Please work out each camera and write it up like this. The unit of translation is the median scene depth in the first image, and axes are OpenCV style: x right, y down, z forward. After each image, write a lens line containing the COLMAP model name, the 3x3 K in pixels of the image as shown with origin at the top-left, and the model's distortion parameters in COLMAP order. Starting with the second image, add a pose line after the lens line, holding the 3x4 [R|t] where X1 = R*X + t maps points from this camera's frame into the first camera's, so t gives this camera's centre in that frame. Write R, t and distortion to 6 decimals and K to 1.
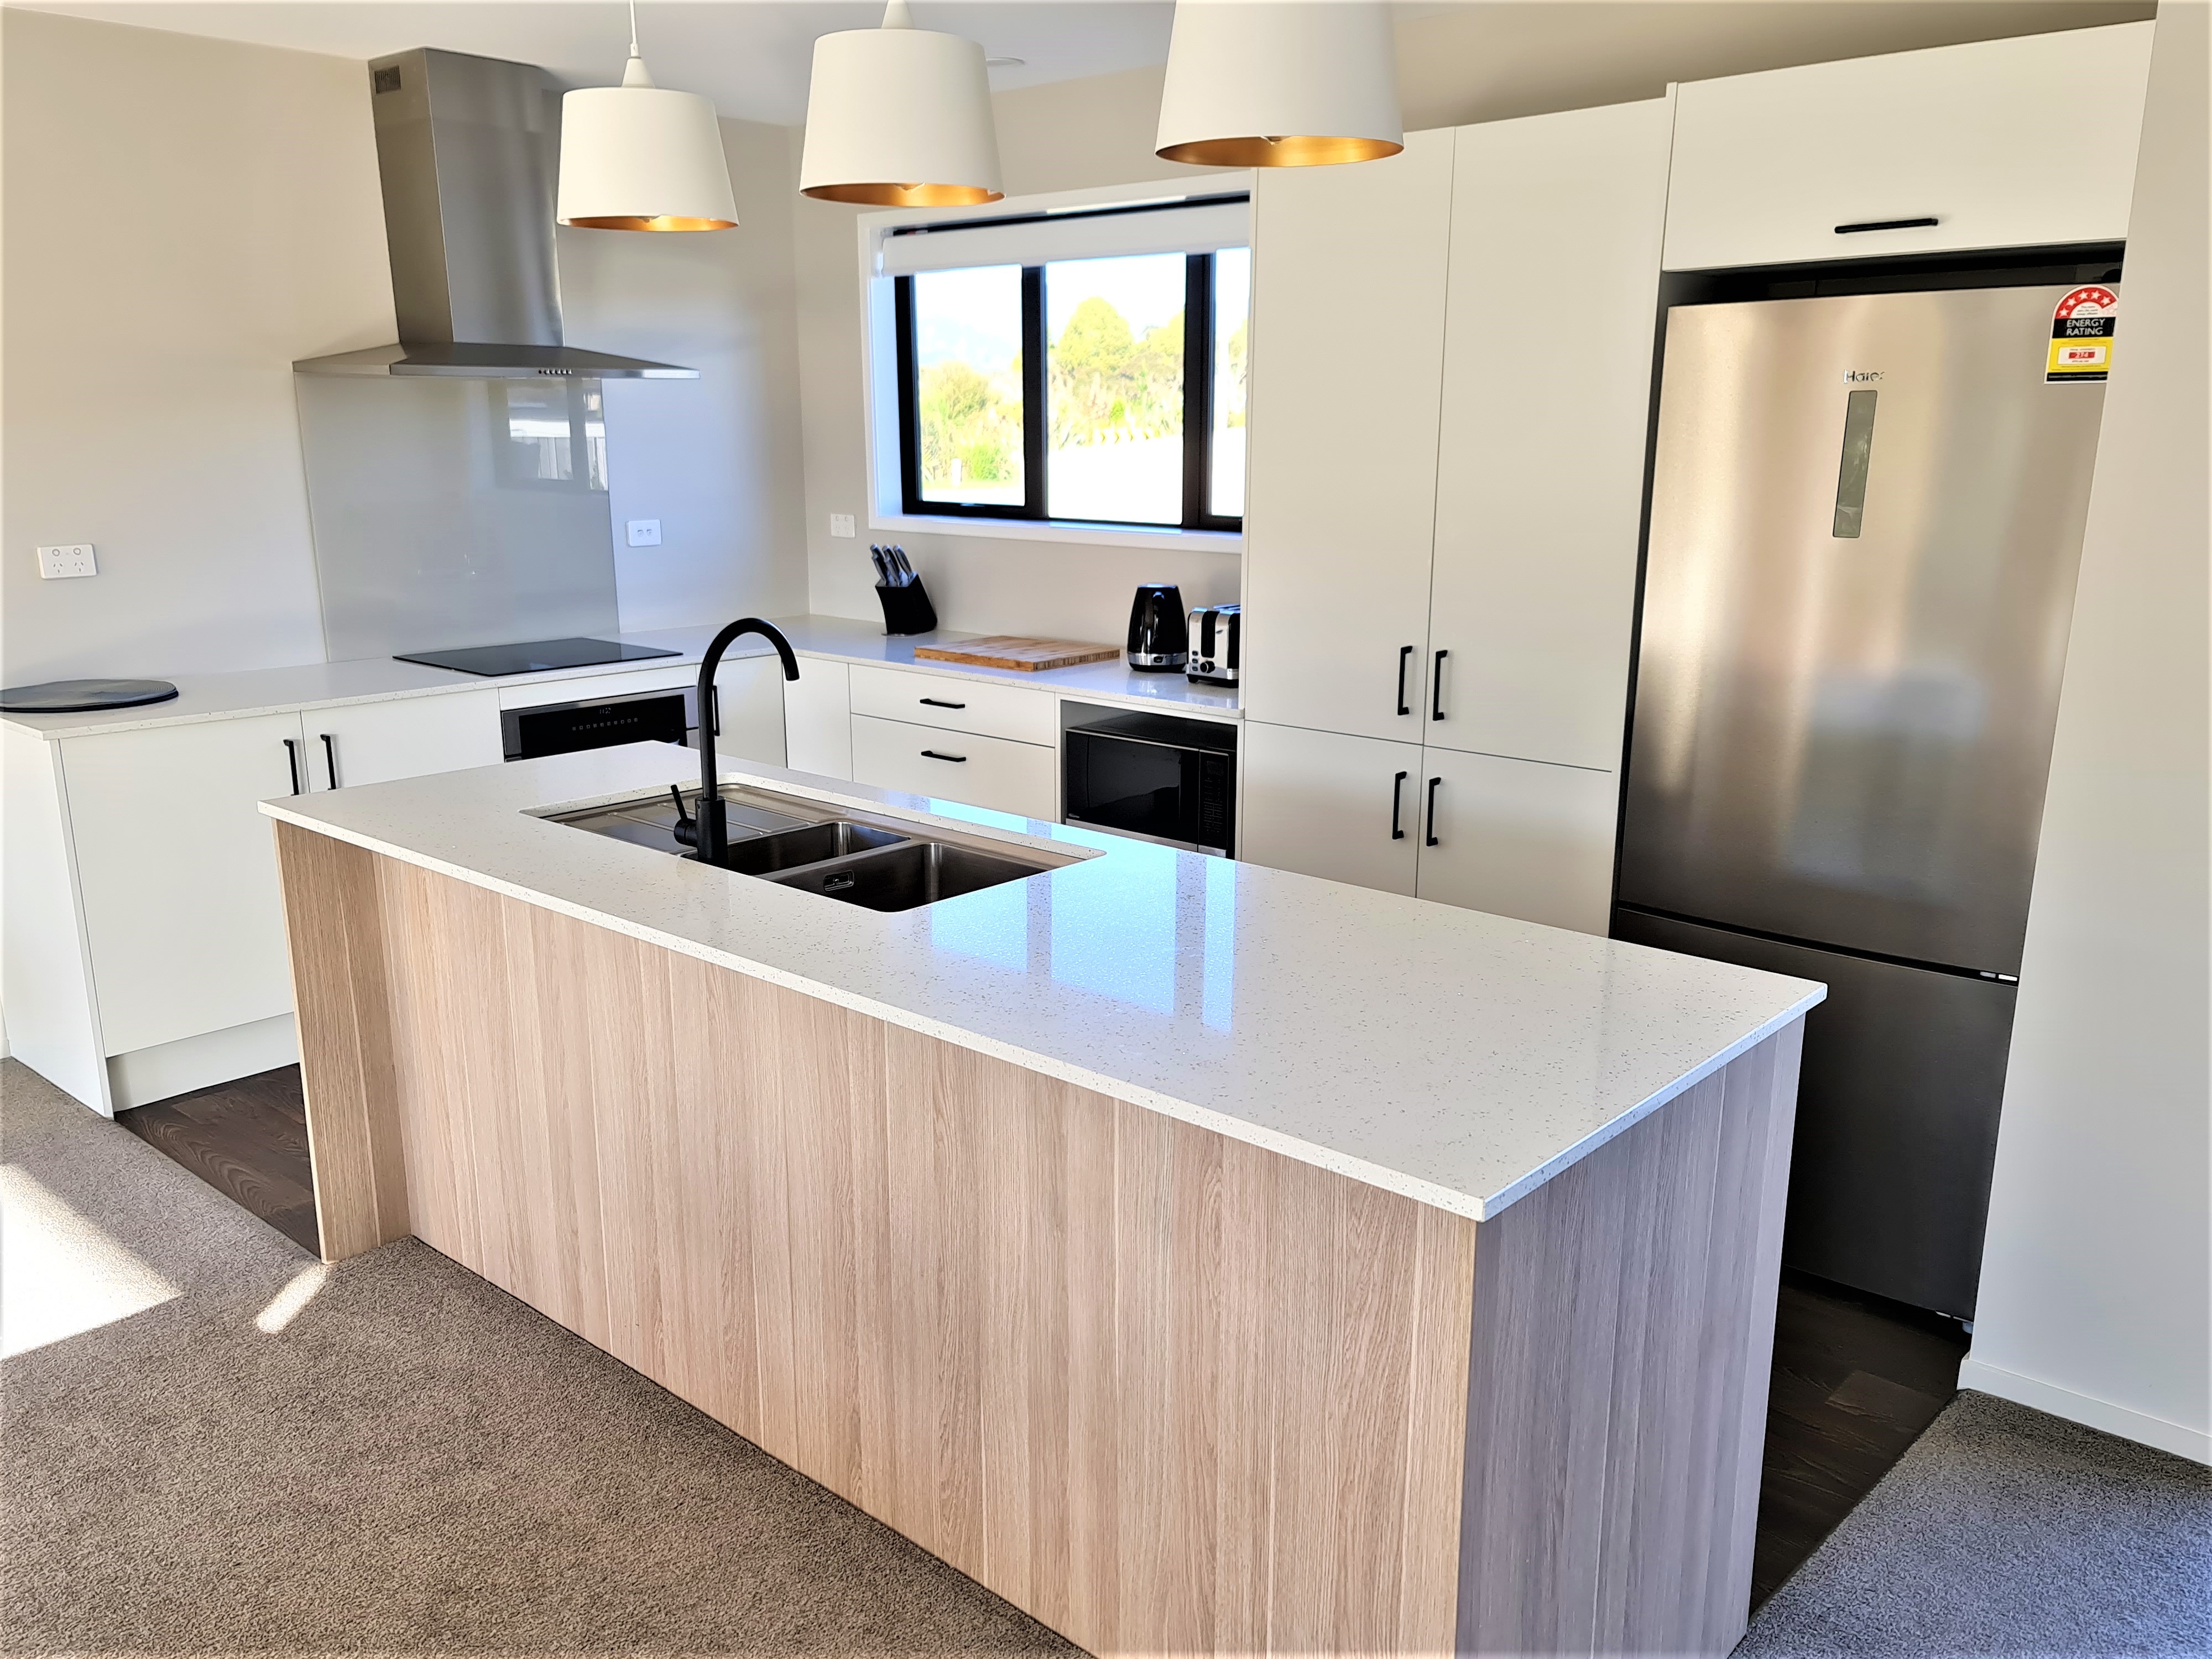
lens RADIAL K [[1725.9, 0, 1084.8], [0, 1725.9, 867.5], [0, 0, 1]] dist [0.054270, -0.017909]
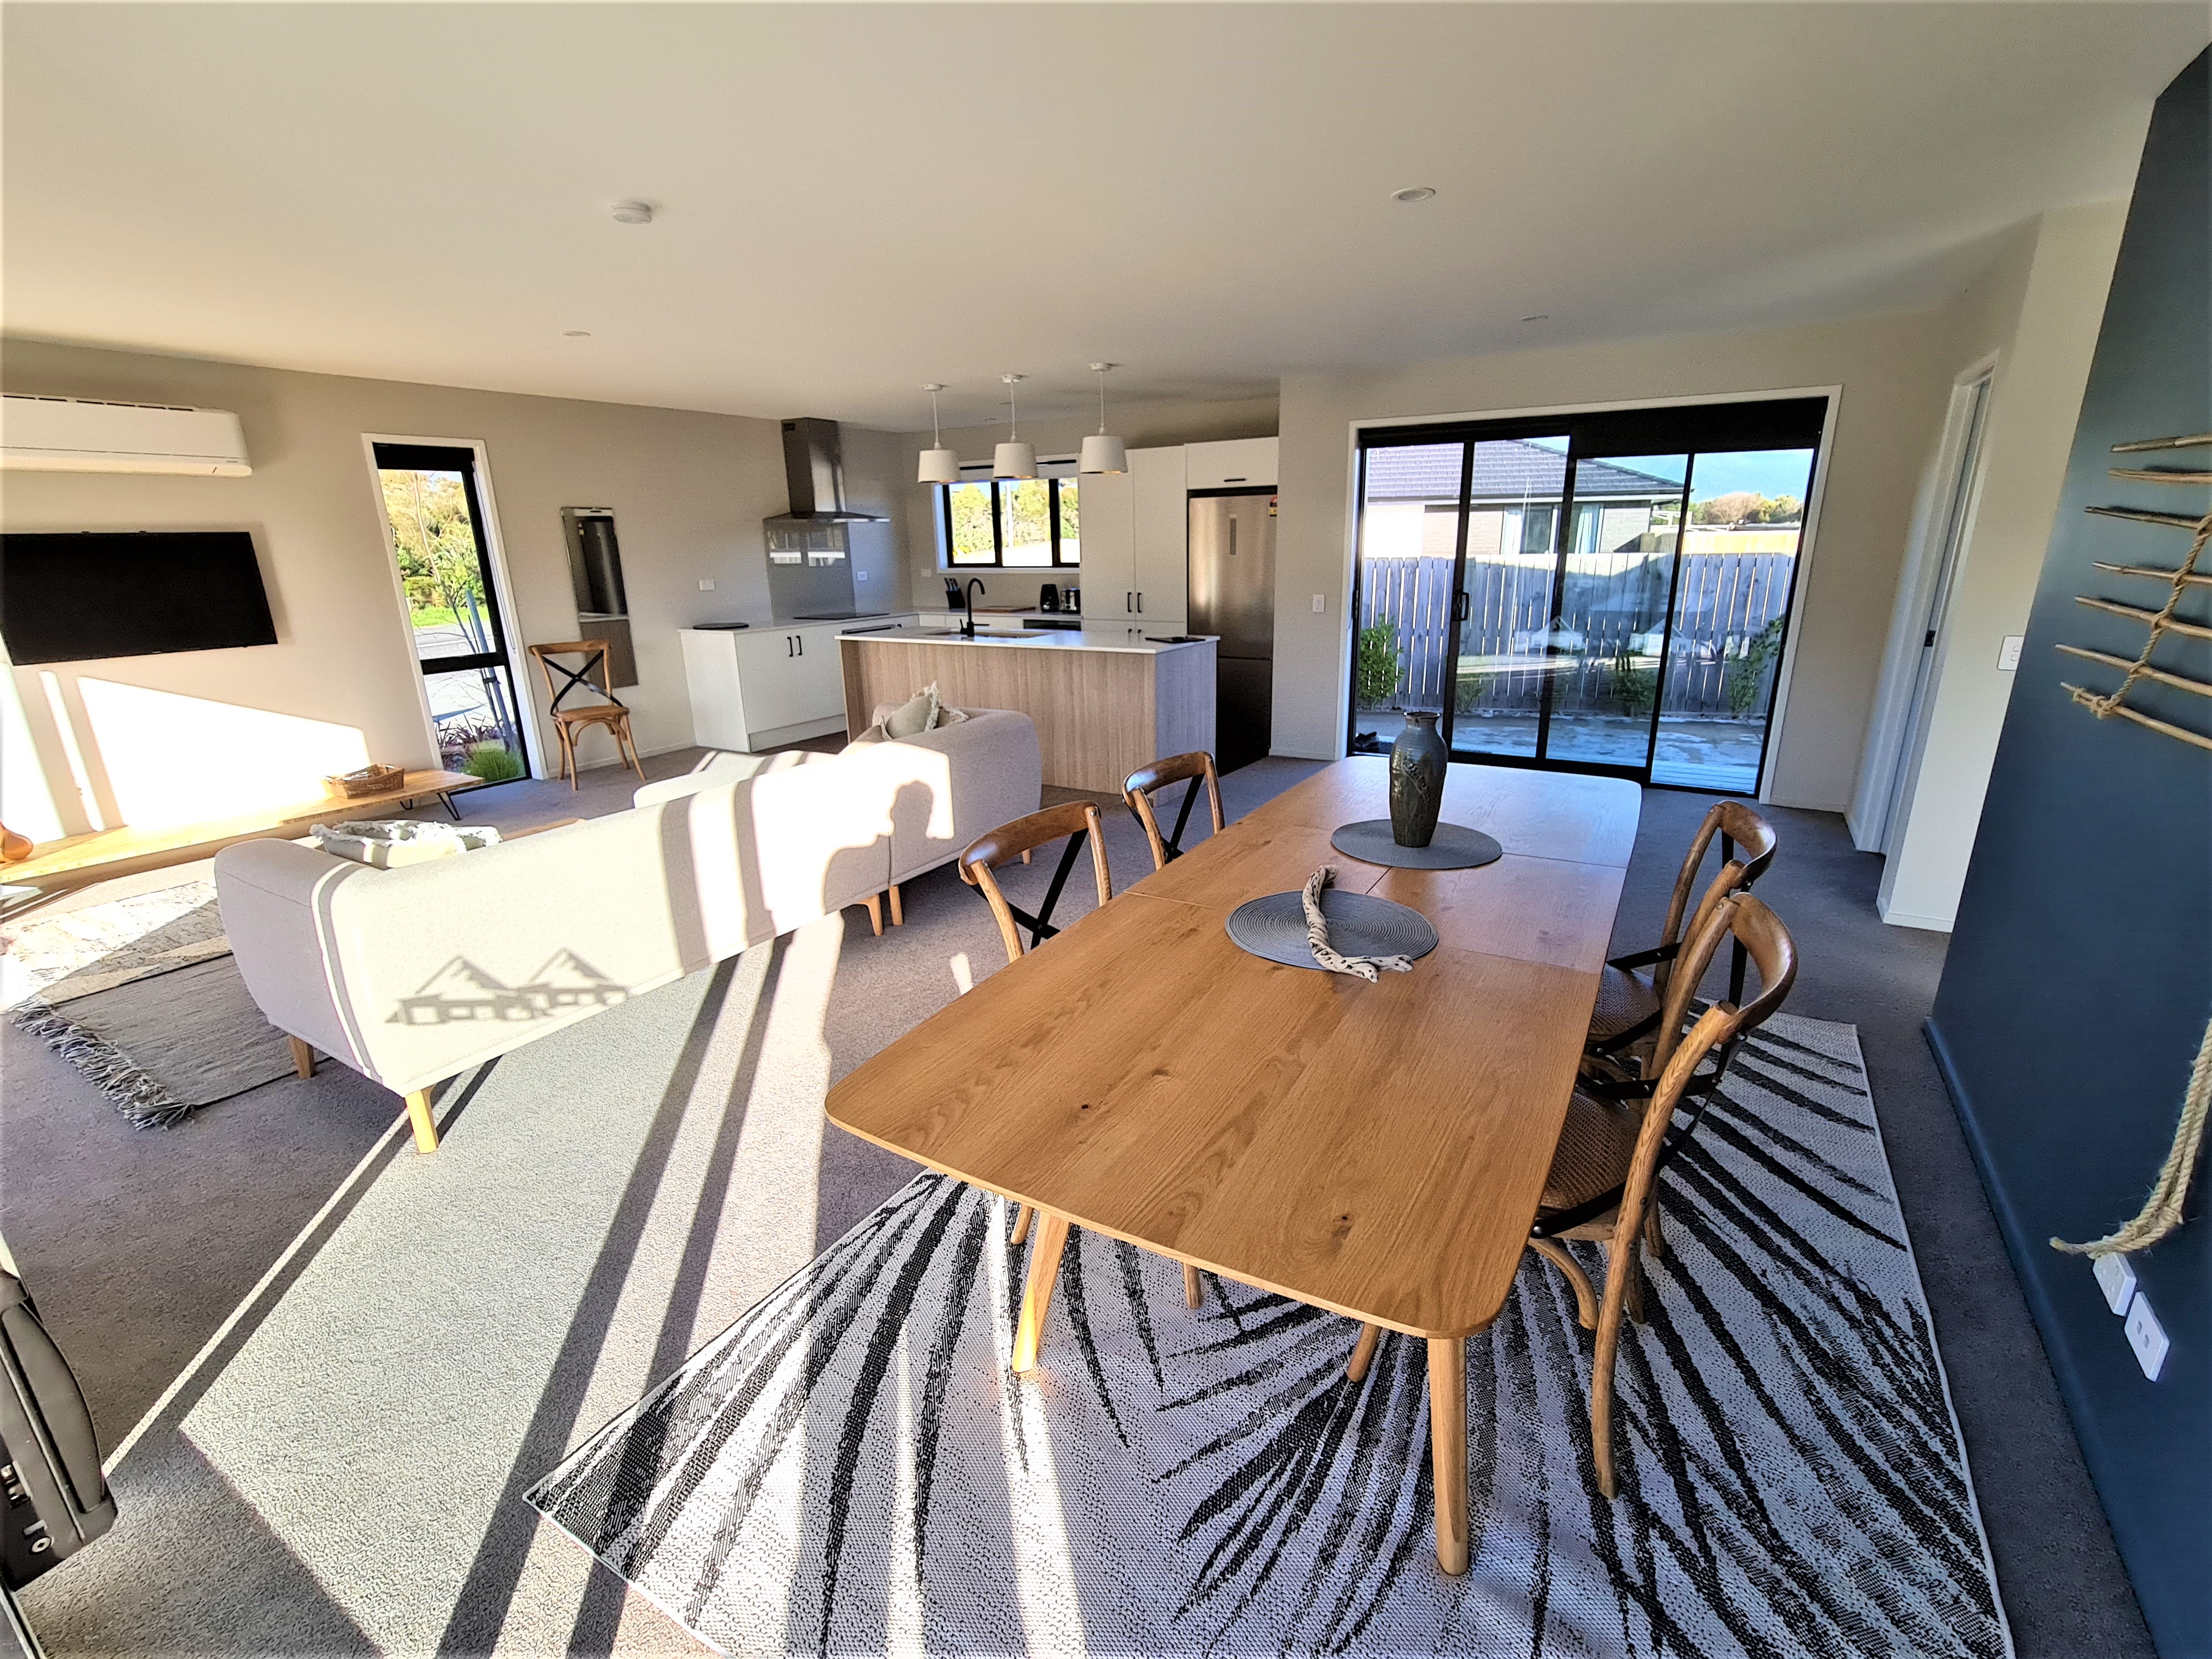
lens RADIAL K [[976.0, 0, 1119.8], [0, 976.0, 827.7], [0, 0, 1]] dist [-0.007922, -0.000082]
pose [[0.980972, -0.072275, 0.180198, -0.245915], [0.066811, 0.997108, 0.036215, 0.299903], [-0.182294, -0.023487, 0.982963, -1.048231]]
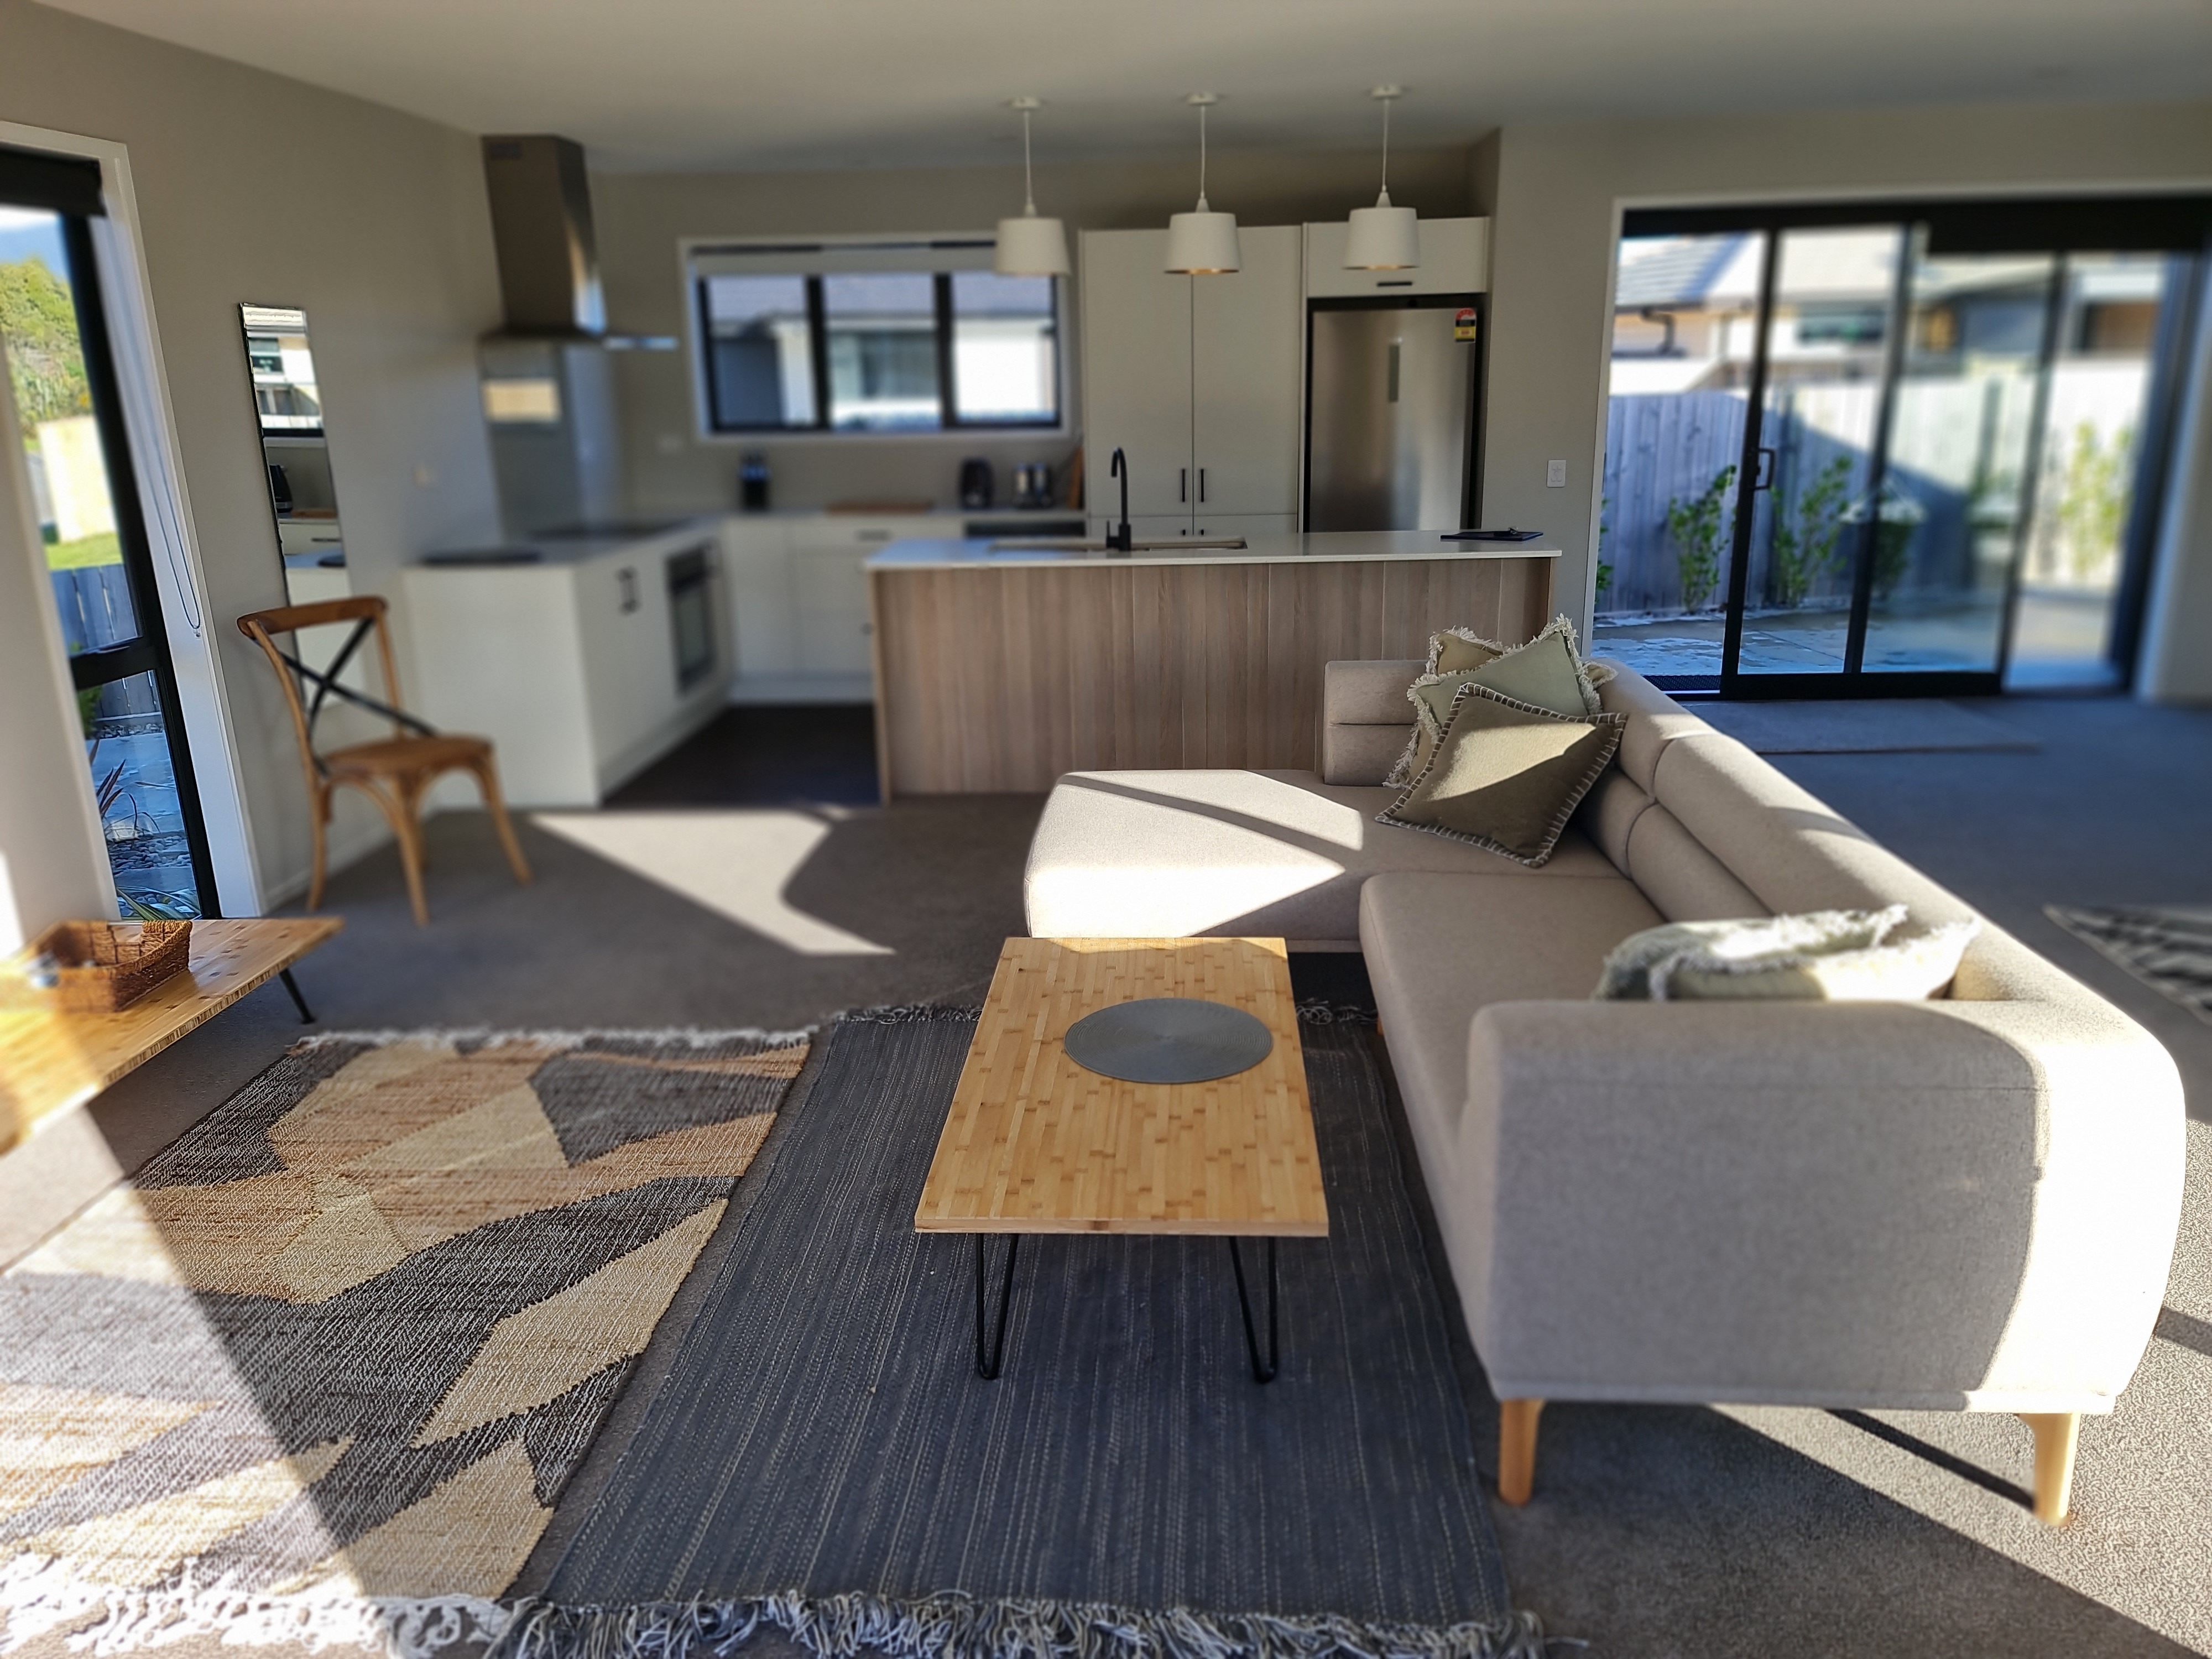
lens RADIAL K [[1623.1, 0, 1105.4], [0, 1623.1, 827.3], [0, 0, 1]] dist [0.056893, -0.003136]
pose [[0.779154, -0.186528, 0.598437, -1.257977], [0.178133, 0.981226, 0.073915, 0.151534], [-0.600989, 0.049010, 0.797753, -0.563191]]
